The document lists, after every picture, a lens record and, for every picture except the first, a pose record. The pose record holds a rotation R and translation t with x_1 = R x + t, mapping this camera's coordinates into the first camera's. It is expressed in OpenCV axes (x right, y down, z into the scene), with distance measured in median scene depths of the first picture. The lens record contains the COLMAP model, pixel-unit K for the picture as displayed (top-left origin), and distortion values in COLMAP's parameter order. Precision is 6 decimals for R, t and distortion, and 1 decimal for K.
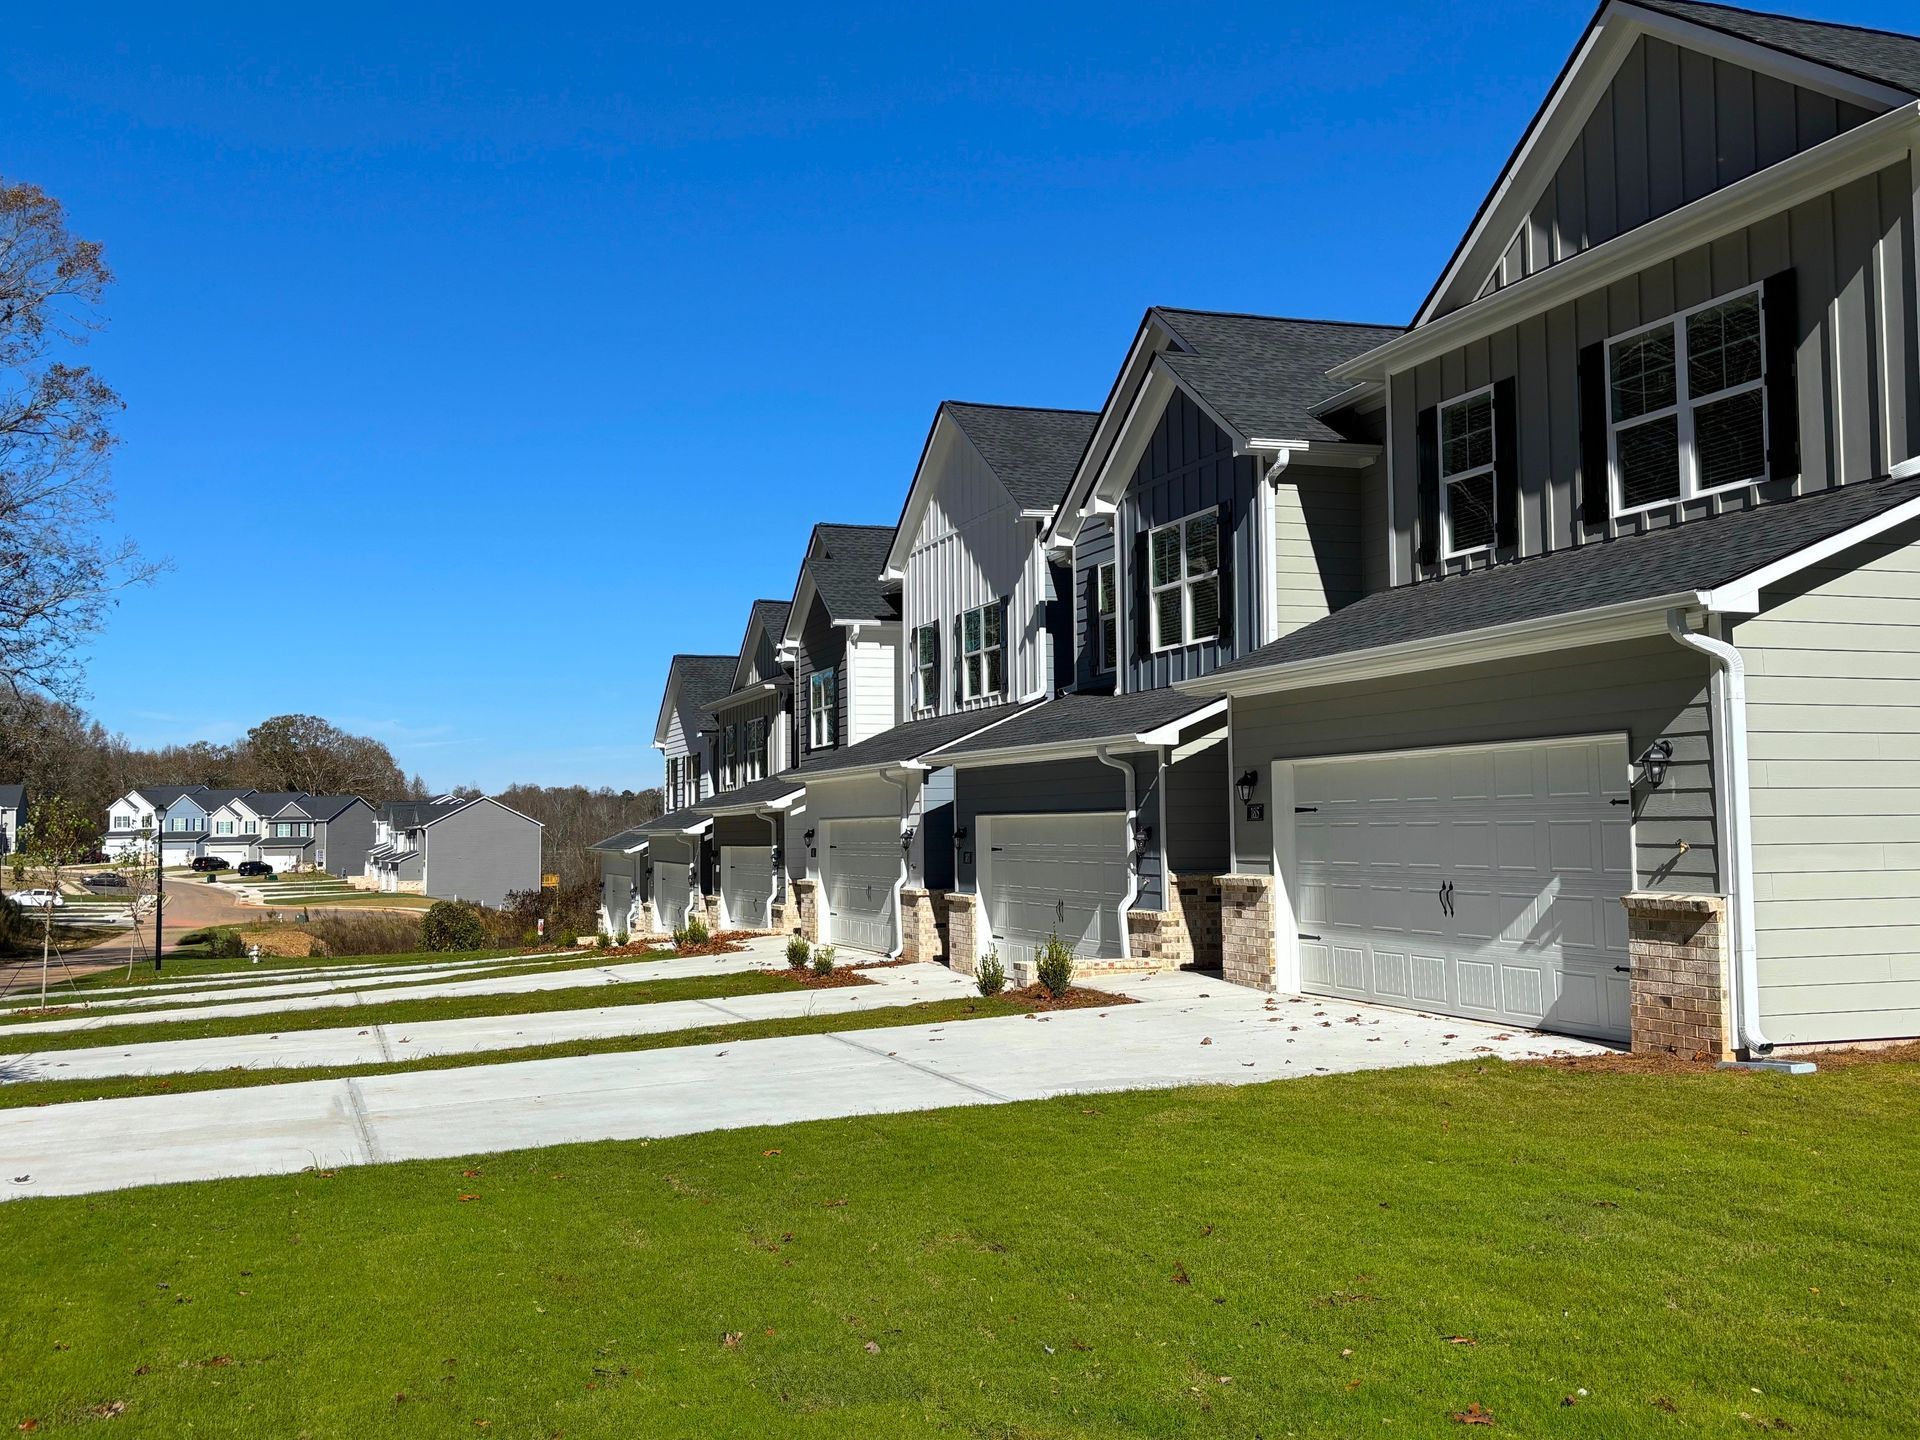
lens RADIAL K [[1349.1, 0, 959.9], [0, 1349.1, 761.8], [0, 0, 1]] dist [0.086407, -0.084813]
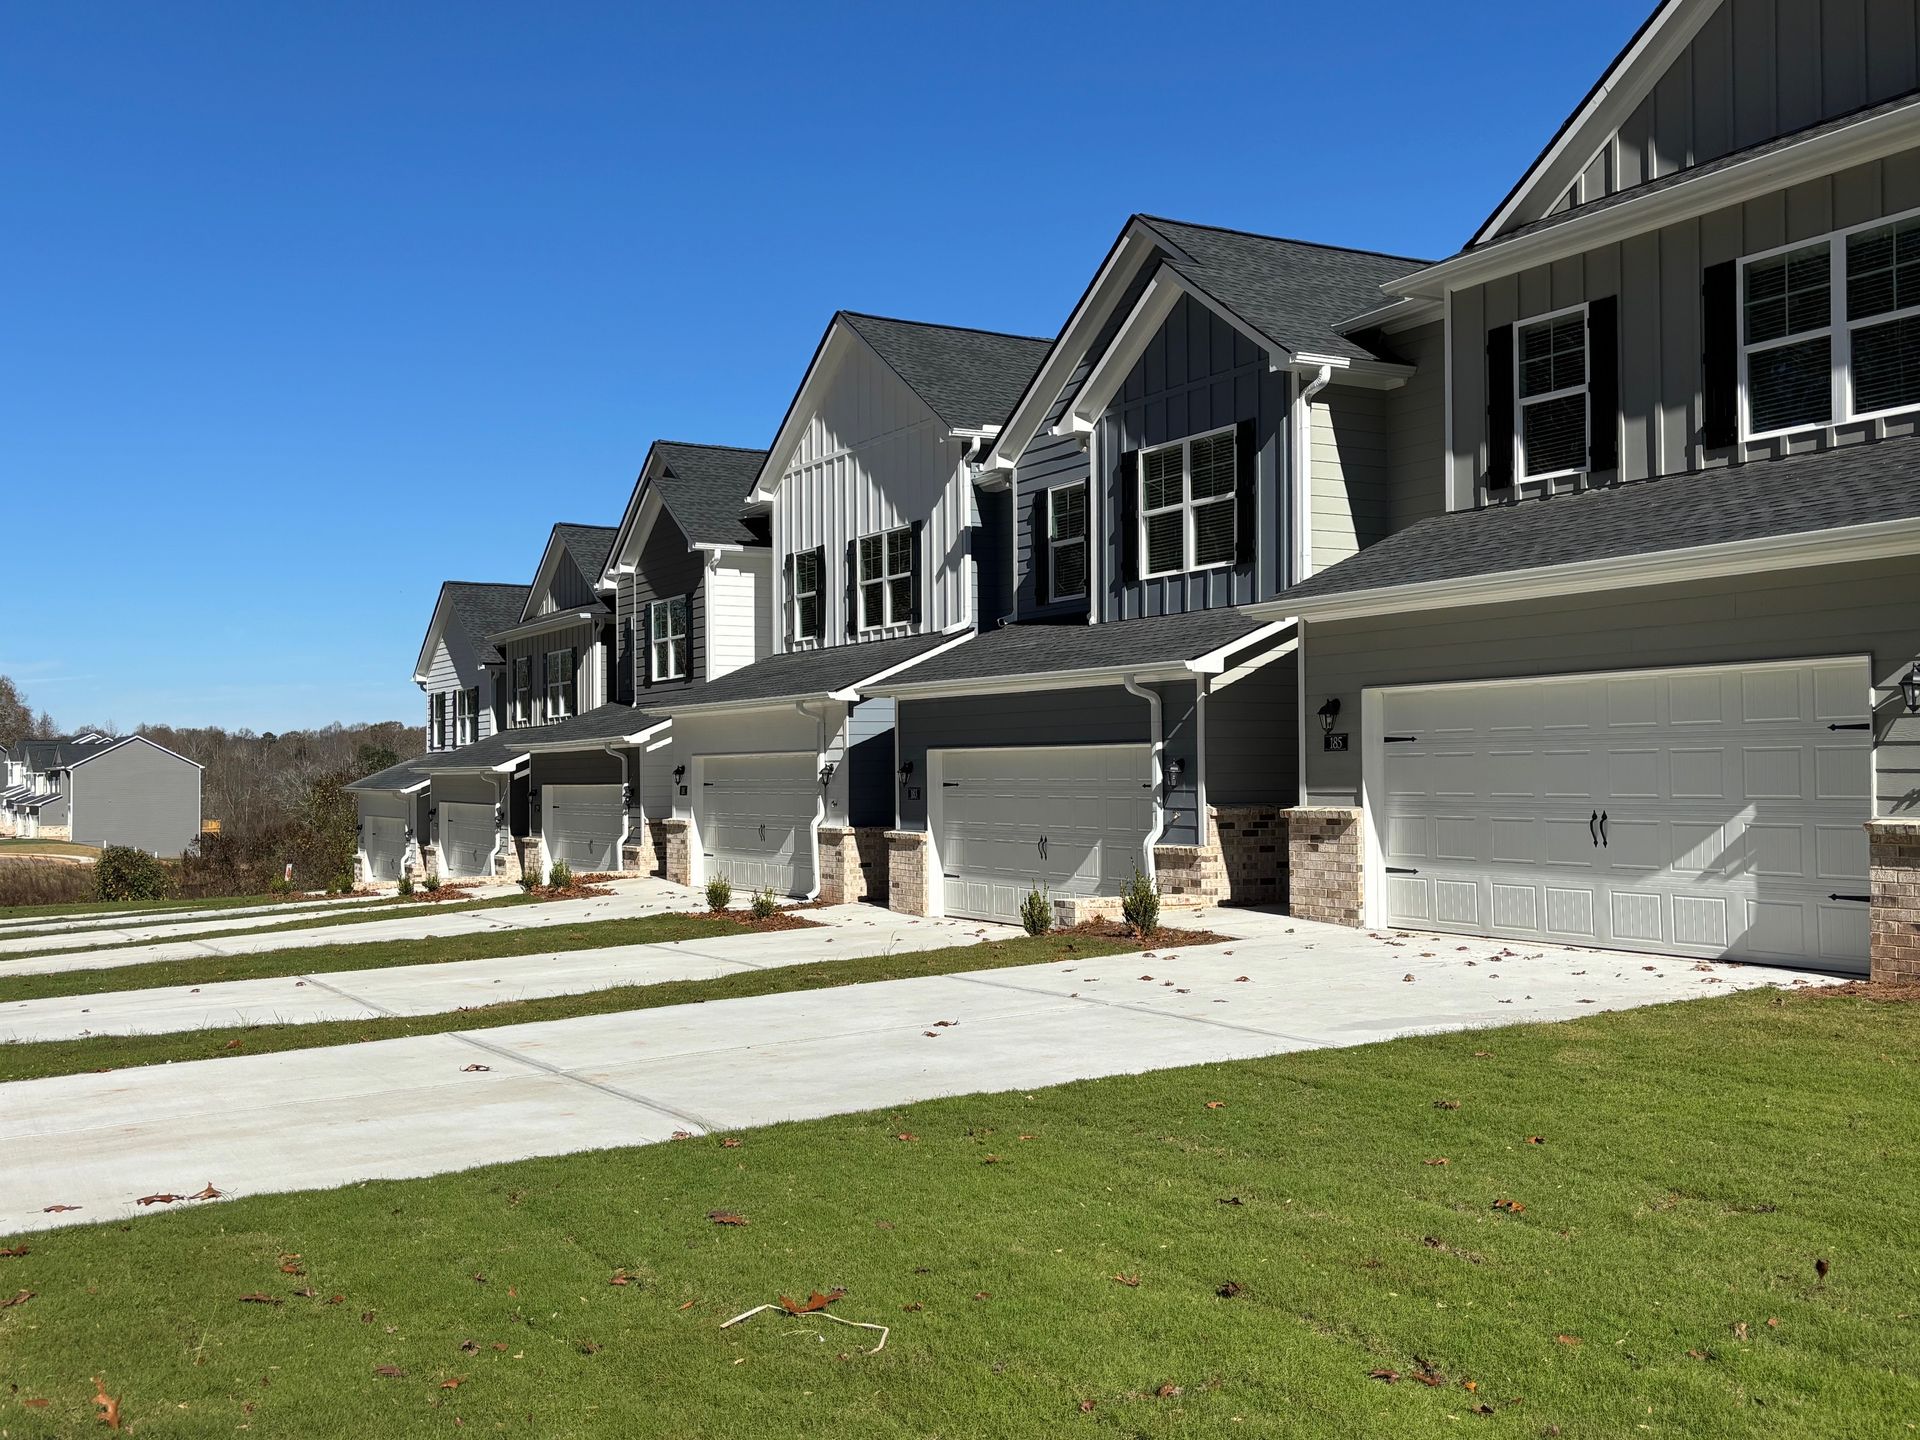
lens RADIAL K [[1349.1, 0, 959.9], [0, 1349.1, 761.8], [0, 0, 1]] dist [0.086407, -0.084813]
pose [[0.984928, 0.003346, 0.172934, -0.176716], [-0.010838, 0.999042, 0.042393, 0.011144], [-0.172627, -0.043628, 0.984021, 0.082442]]
